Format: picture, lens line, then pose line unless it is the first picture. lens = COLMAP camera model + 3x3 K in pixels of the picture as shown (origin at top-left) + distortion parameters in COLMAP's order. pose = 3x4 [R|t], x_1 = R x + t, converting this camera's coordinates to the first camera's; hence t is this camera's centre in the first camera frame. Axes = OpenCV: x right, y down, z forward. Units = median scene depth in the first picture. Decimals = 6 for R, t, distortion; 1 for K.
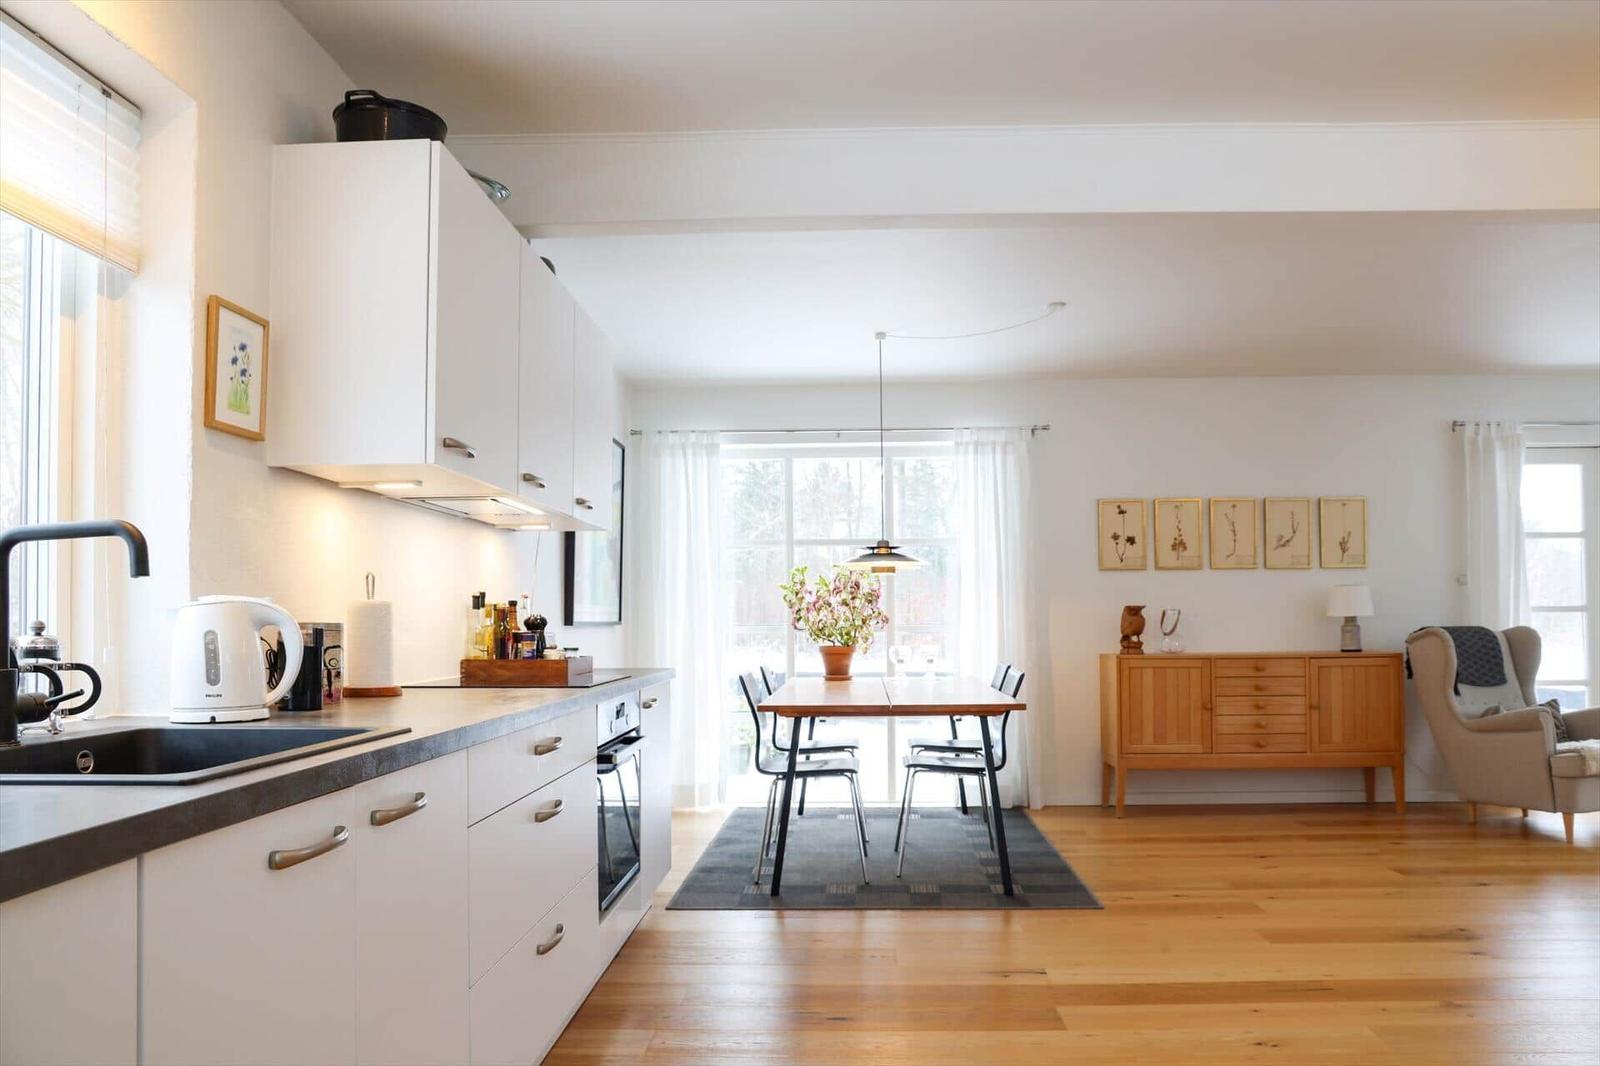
lens RADIAL K [[1151.1, 0, 745.1], [0, 1151.1, 608.1], [0, 0, 1]] dist [-0.084646, 0.054785]
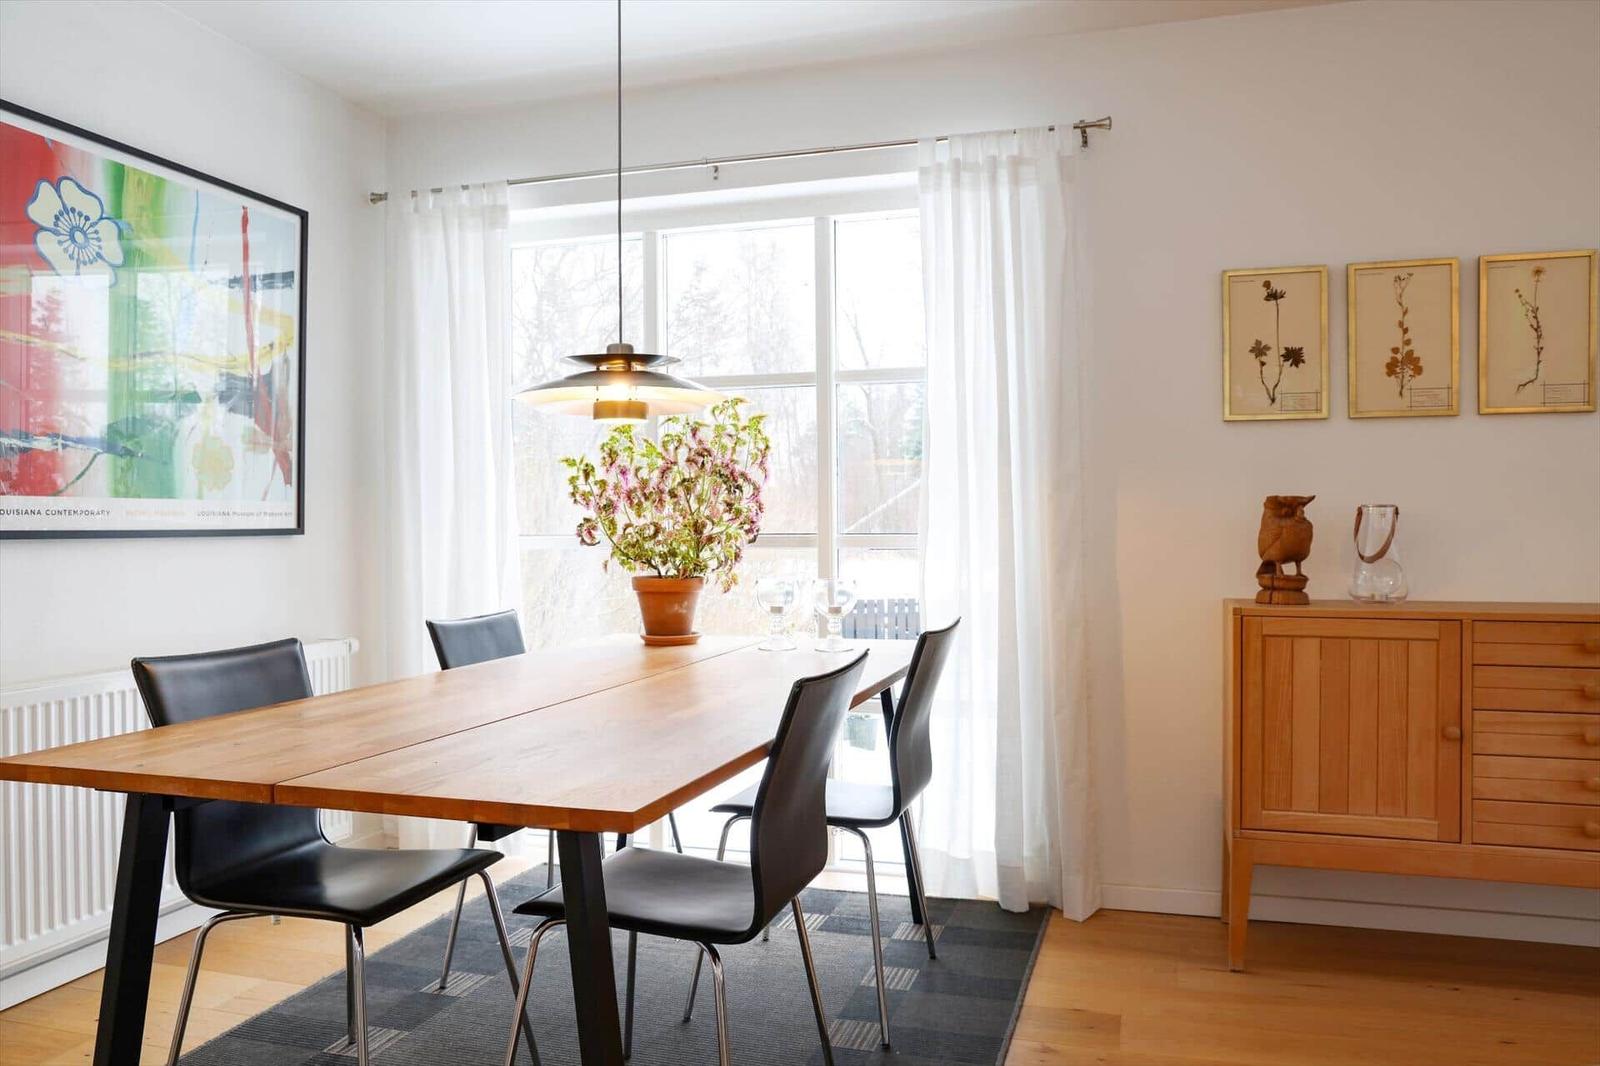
lens RADIAL K [[1151.1, 0, 803.8], [0, 1151.1, 546.6], [0, 0, 1]] dist [-0.084646, 0.054785]
pose [[0.976208, 0.007608, -0.216701, 0.249831], [-0.000950, 0.999525, 0.030810, 0.004113], [0.216833, -0.029872, 0.975752, 0.515866]]
